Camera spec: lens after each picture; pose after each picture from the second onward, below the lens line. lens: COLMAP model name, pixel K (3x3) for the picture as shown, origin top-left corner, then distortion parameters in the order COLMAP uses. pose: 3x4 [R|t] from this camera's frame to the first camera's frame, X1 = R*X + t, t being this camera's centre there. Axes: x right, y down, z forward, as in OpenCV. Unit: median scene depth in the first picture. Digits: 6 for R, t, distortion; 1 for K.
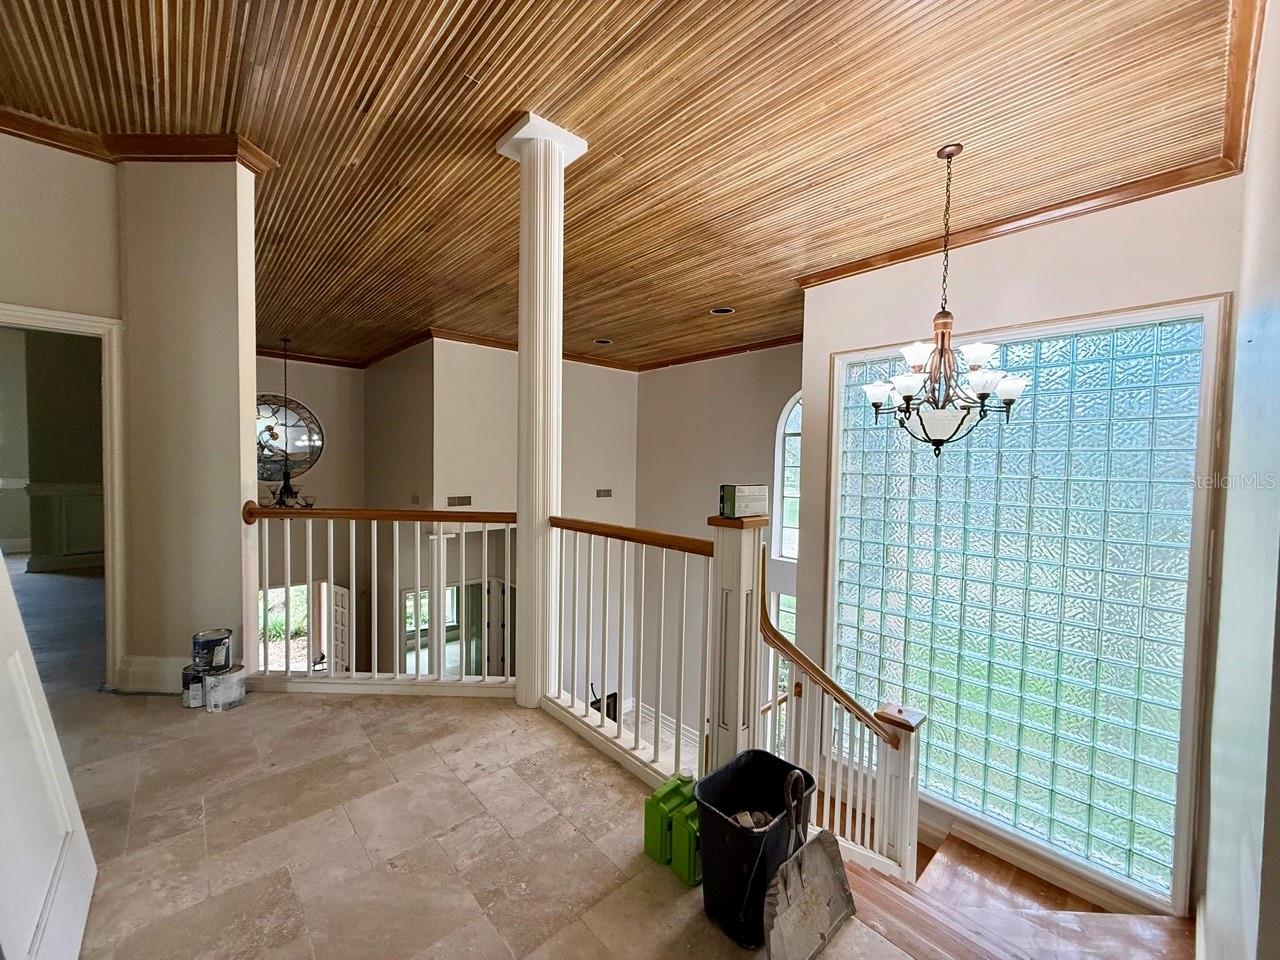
lens RADIAL K [[509.8, 0, 642.2], [0, 509.8, 478.1], [0, 0, 1]] dist [-0.001298, 0.000023]
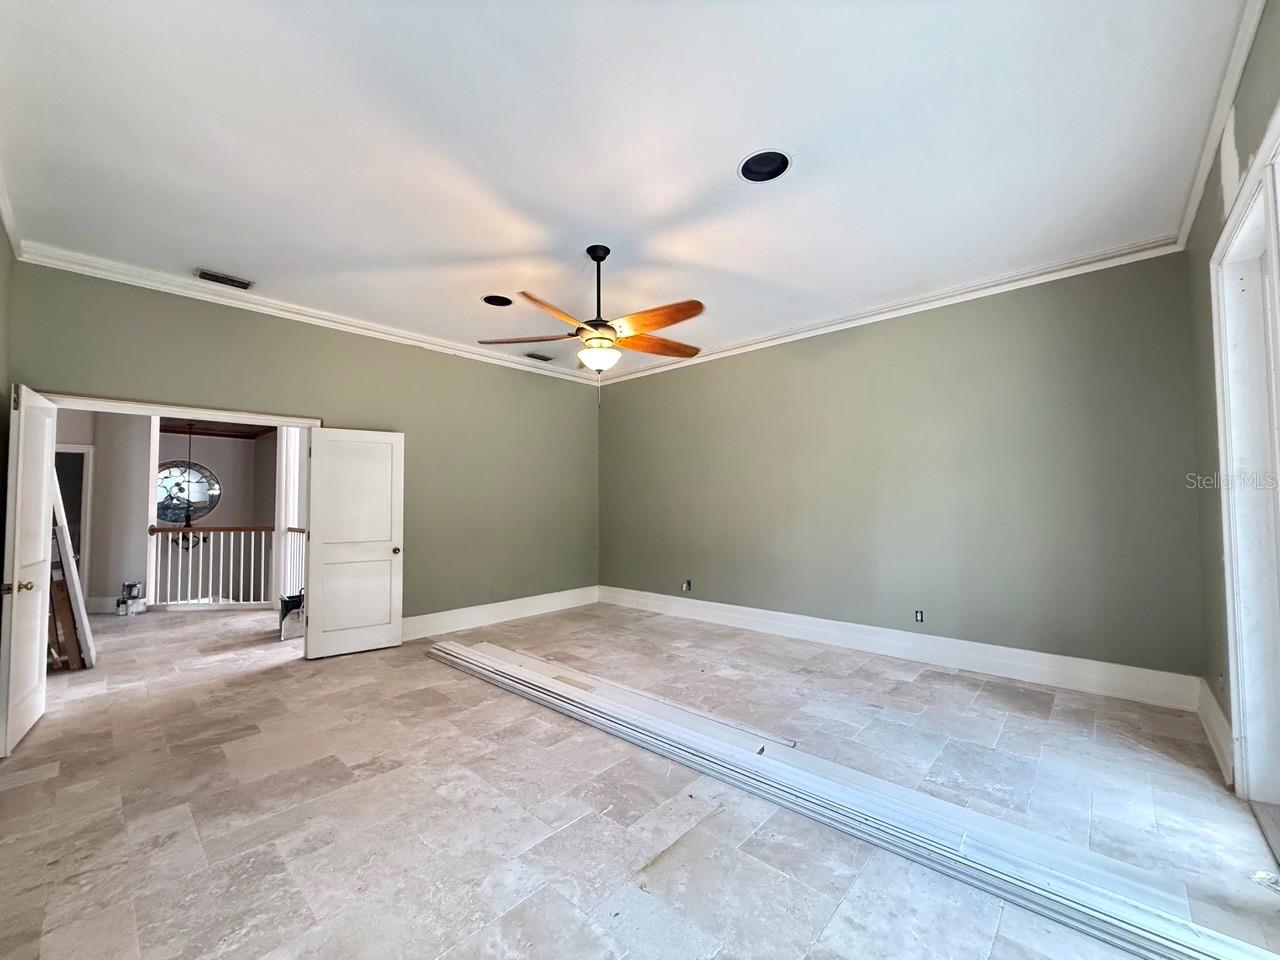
lens RADIAL K [[509.8, 0, 637.0], [0, 509.8, 484.4], [0, 0, 1]] dist [-0.001298, 0.000023]
pose [[0.996169, -0.018545, 0.085457, 1.088312], [0.024209, 0.997544, -0.065727, 0.064160], [-0.084028, 0.067544, 0.994172, -1.322584]]
